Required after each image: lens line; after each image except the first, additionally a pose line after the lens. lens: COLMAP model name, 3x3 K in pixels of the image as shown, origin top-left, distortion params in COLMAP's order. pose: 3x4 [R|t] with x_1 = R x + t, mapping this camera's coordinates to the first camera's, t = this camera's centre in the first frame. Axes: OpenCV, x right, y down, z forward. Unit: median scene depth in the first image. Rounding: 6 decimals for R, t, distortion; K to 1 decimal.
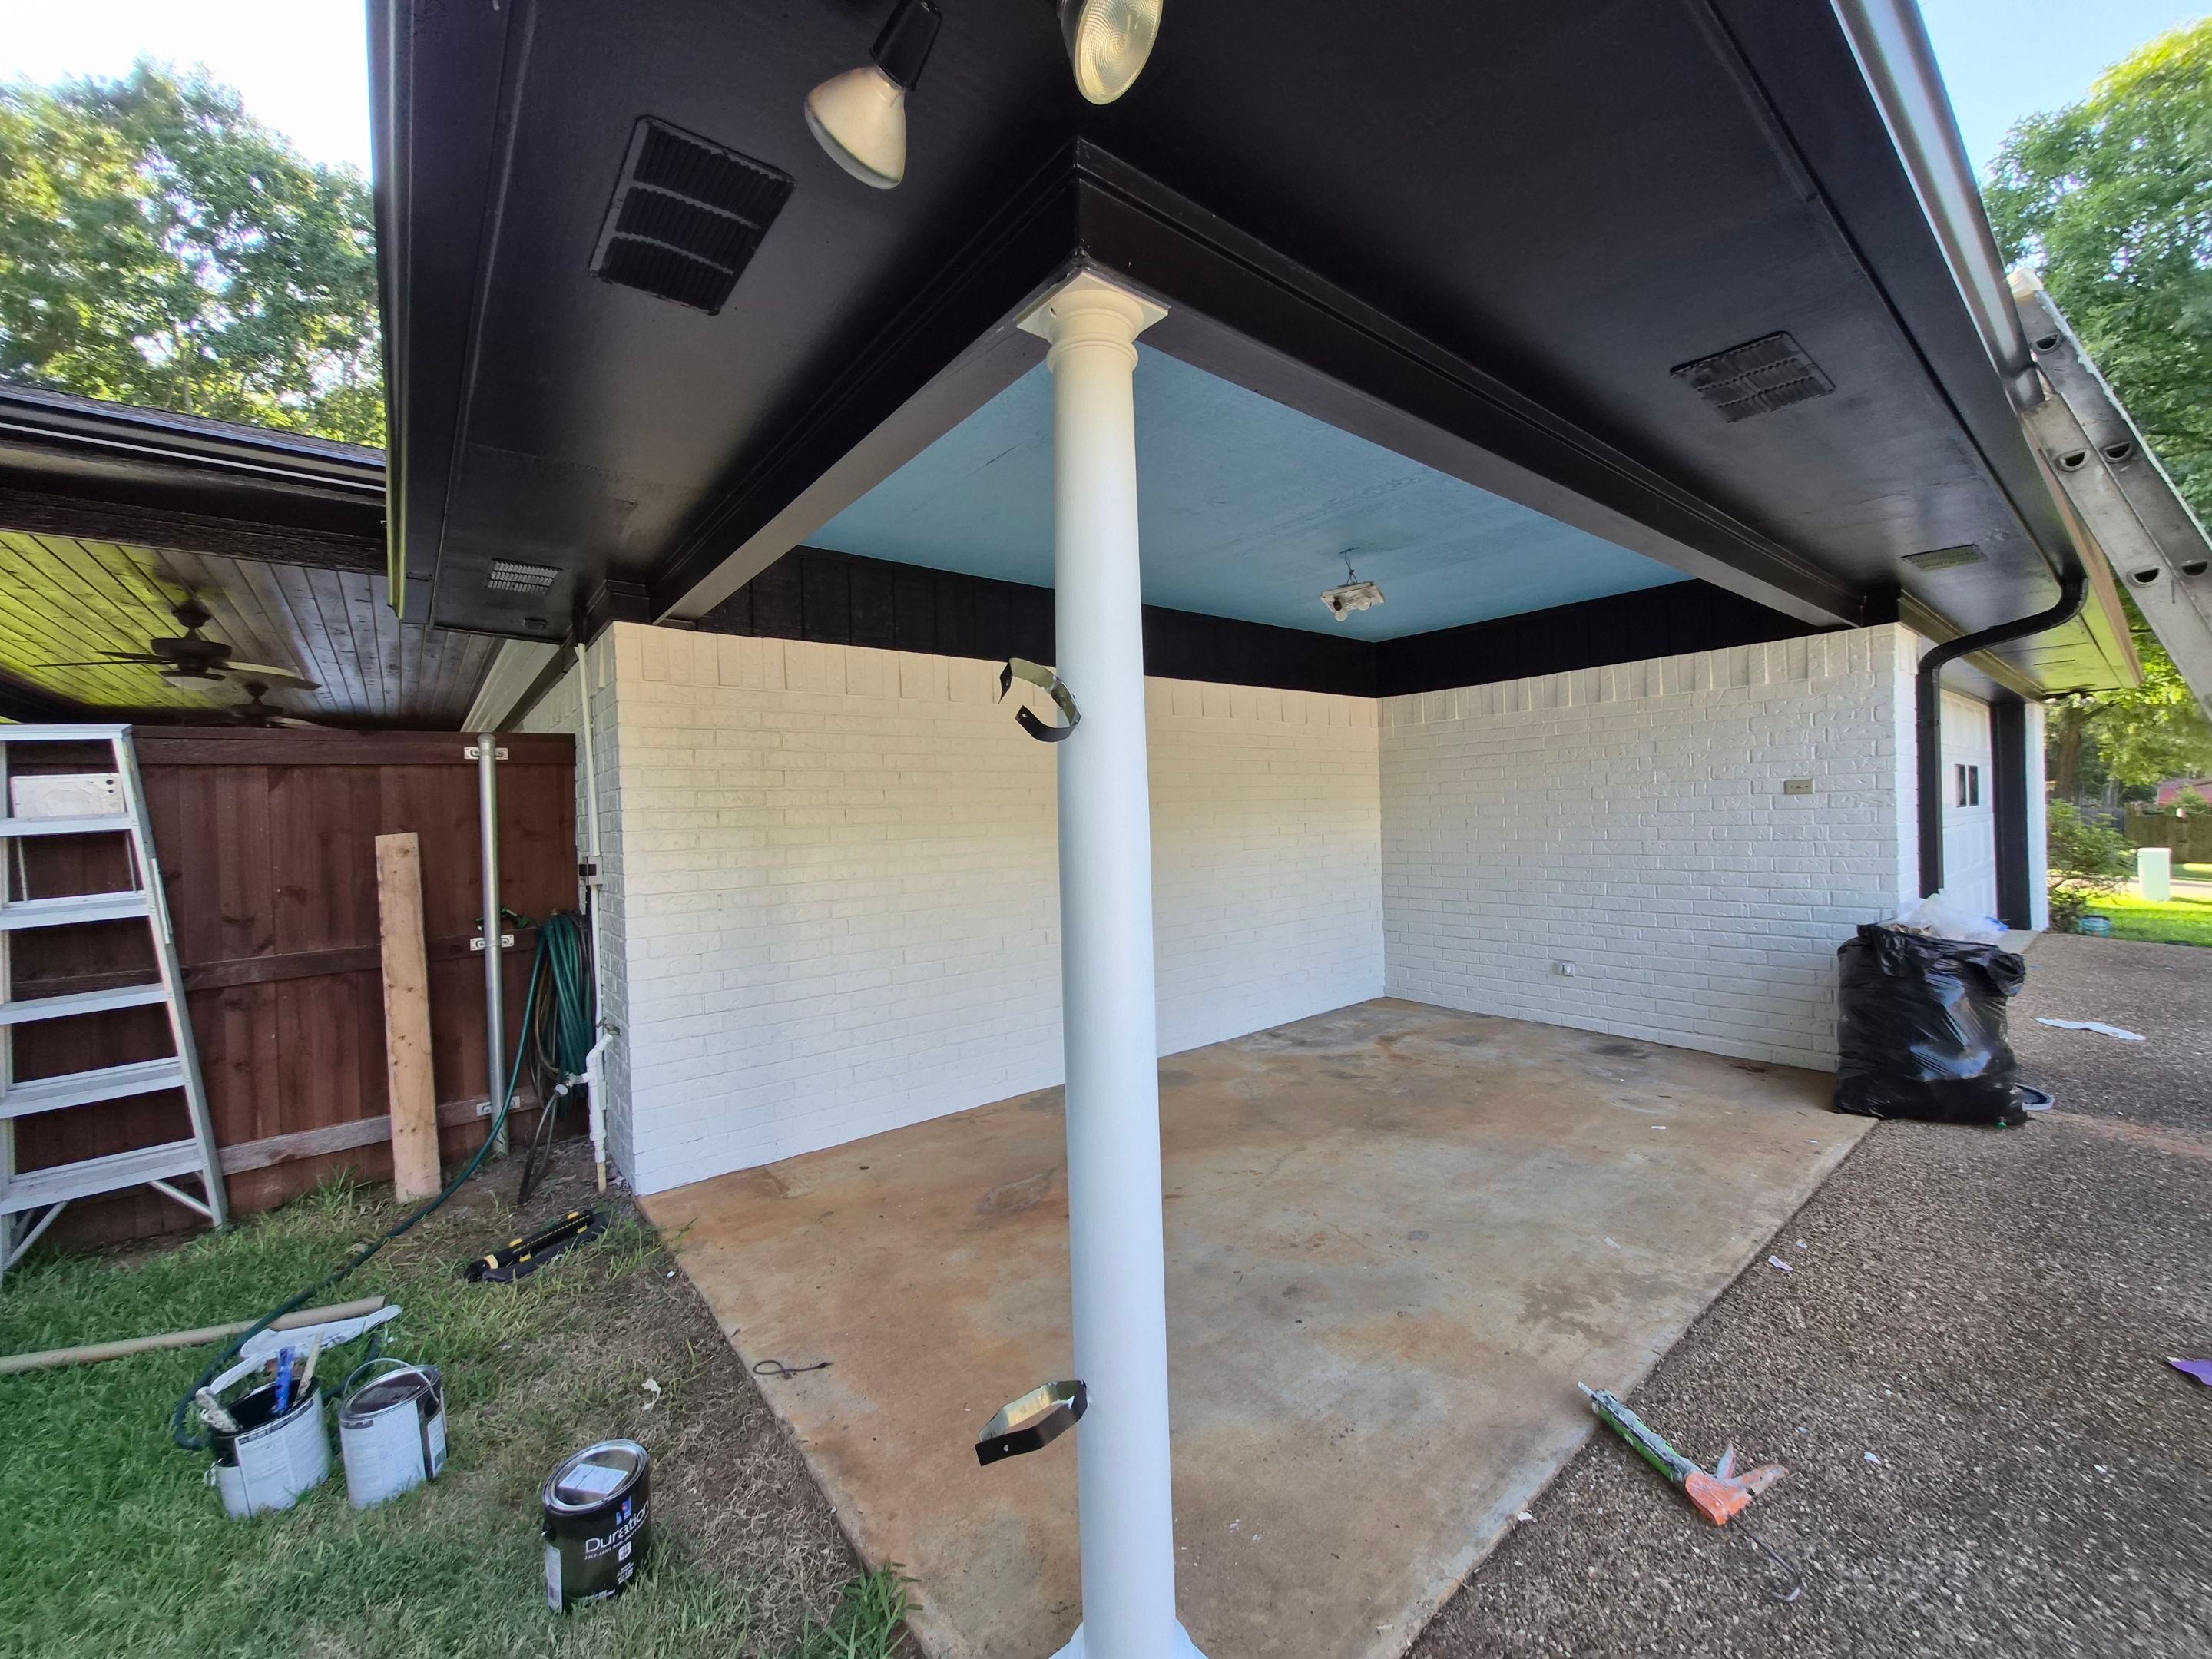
lens RADIAL K [[871.2, 0, 1105.2], [0, 871.2, 825.3], [0, 0, 1]] dist [-0.001829, 0.000054]
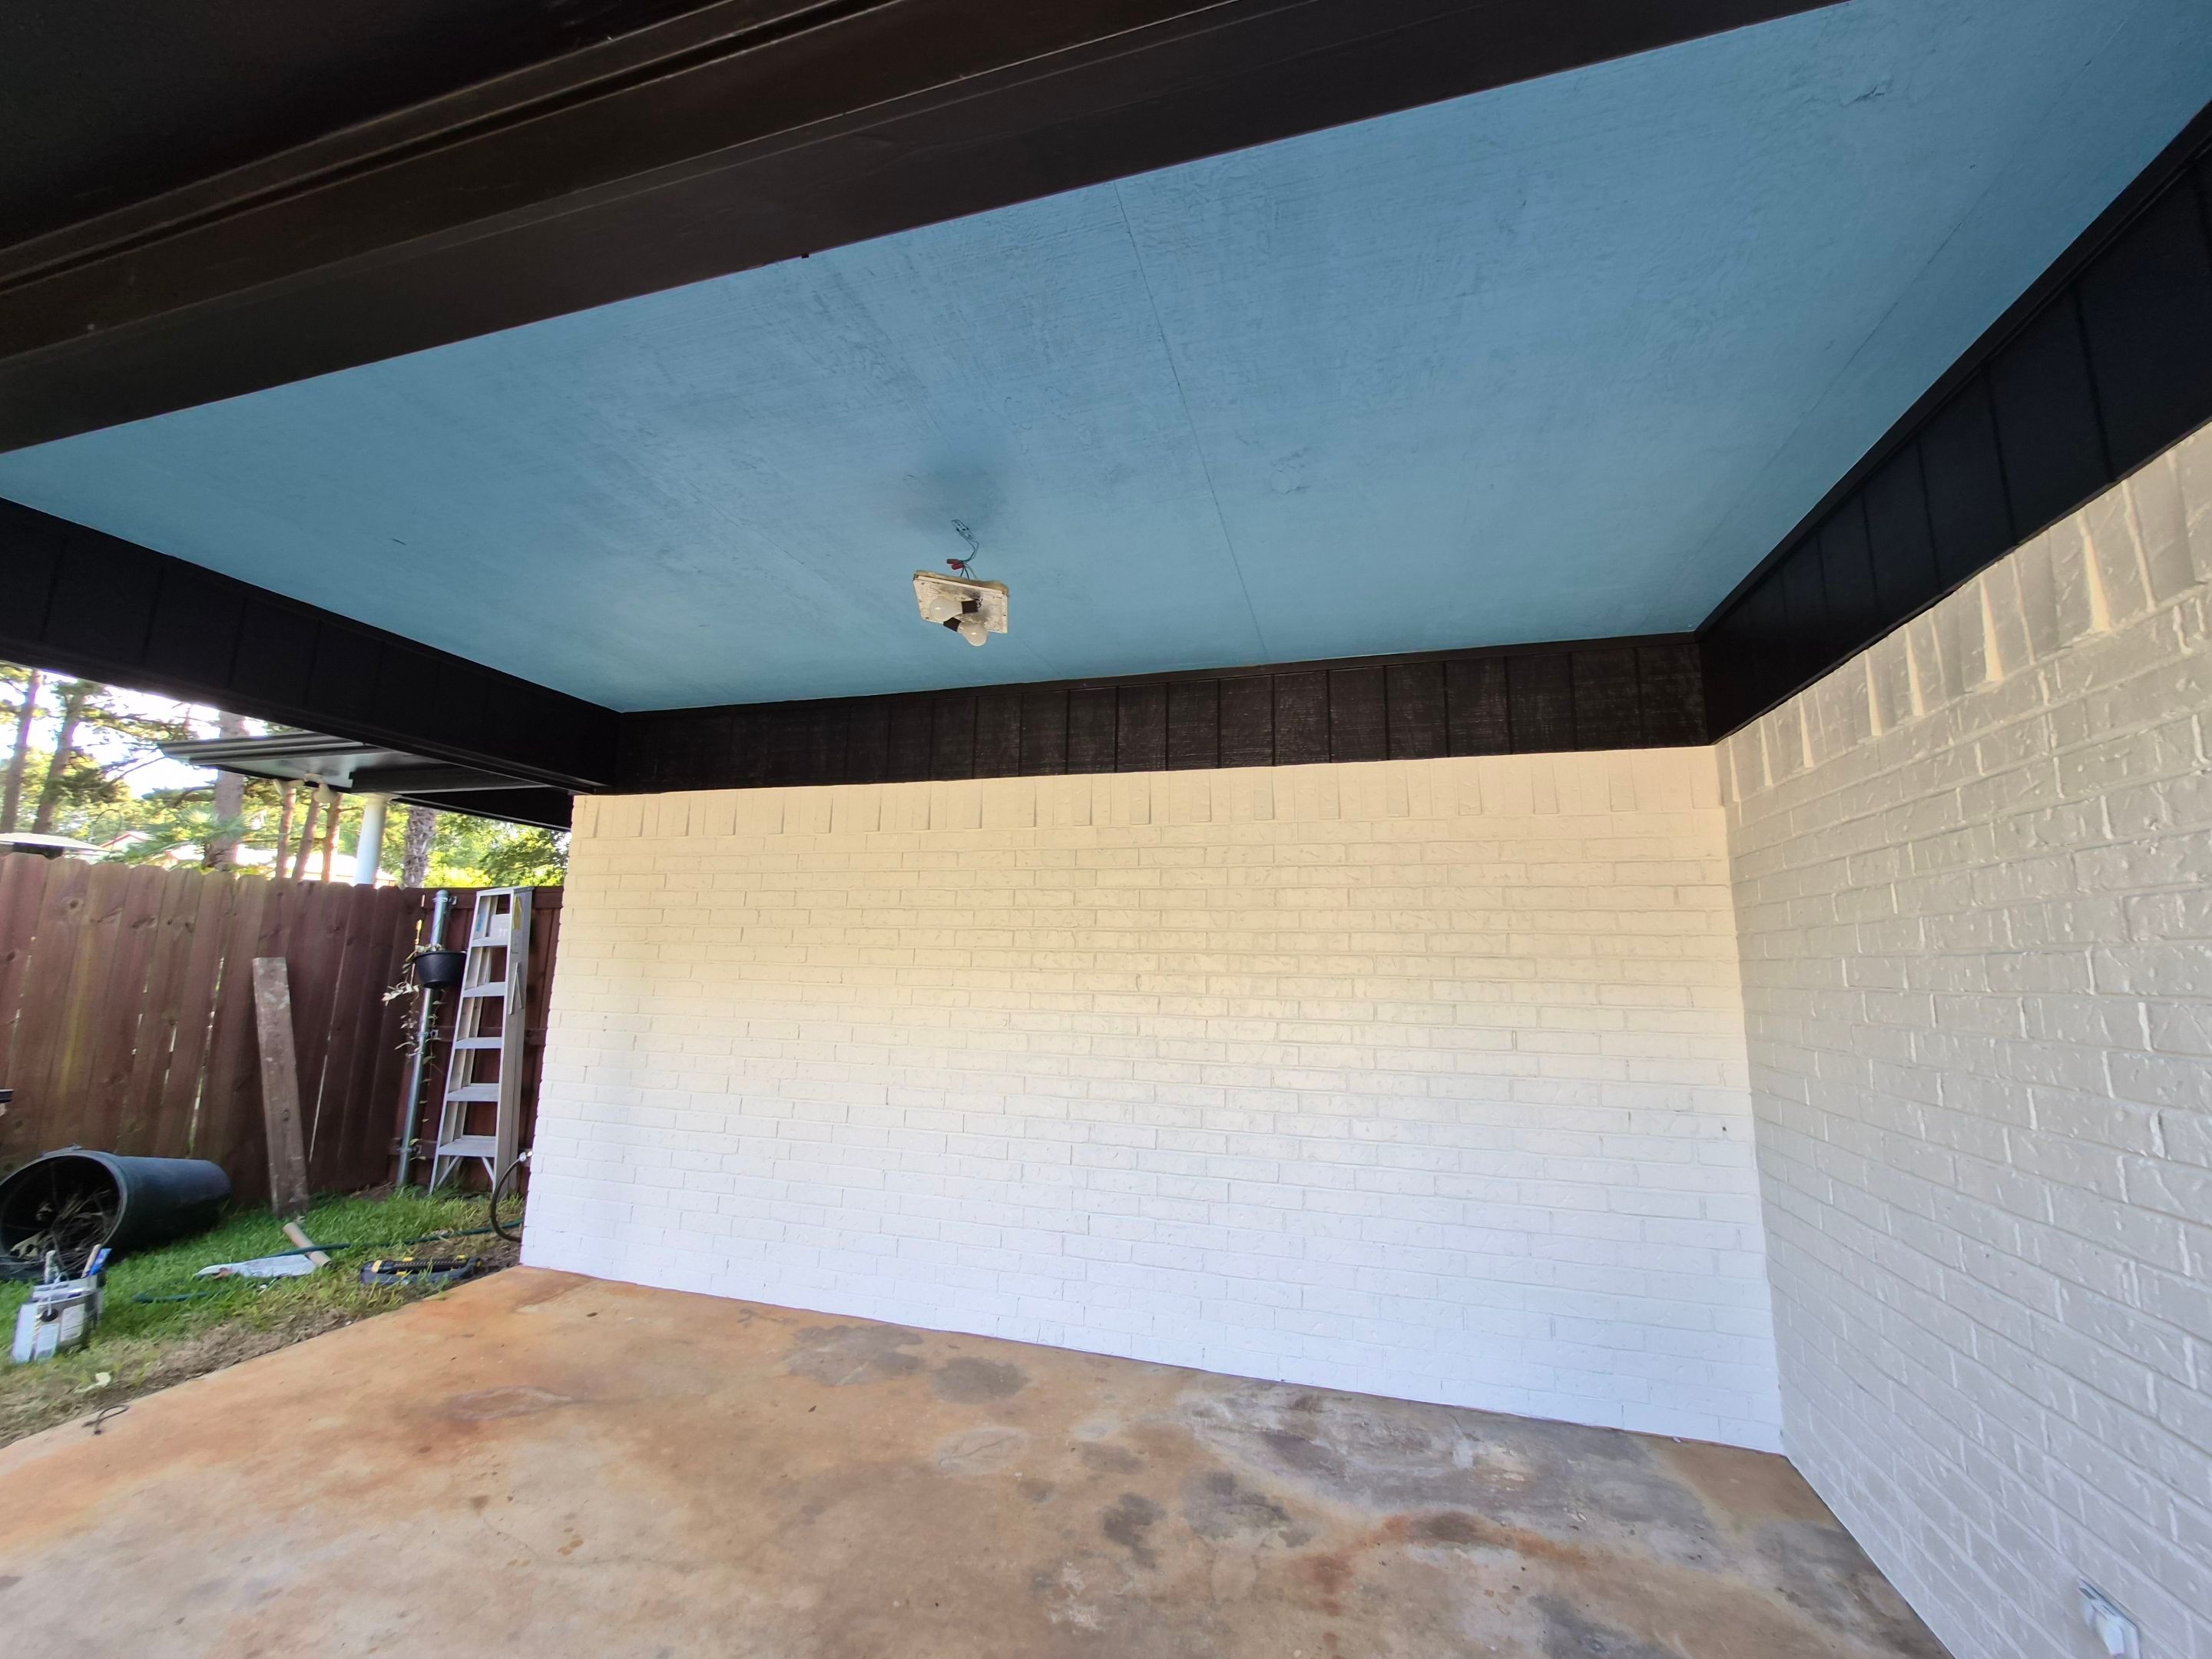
lens RADIAL K [[871.2, 0, 1106.1], [0, 871.2, 819.9], [0, 0, 1]] dist [-0.001829, 0.000054]
pose [[0.568604, -0.091977, -0.817453, 0.764835], [-0.047285, 0.988432, -0.144106, -0.036421], [0.821251, 0.120593, 0.557677, 0.729810]]
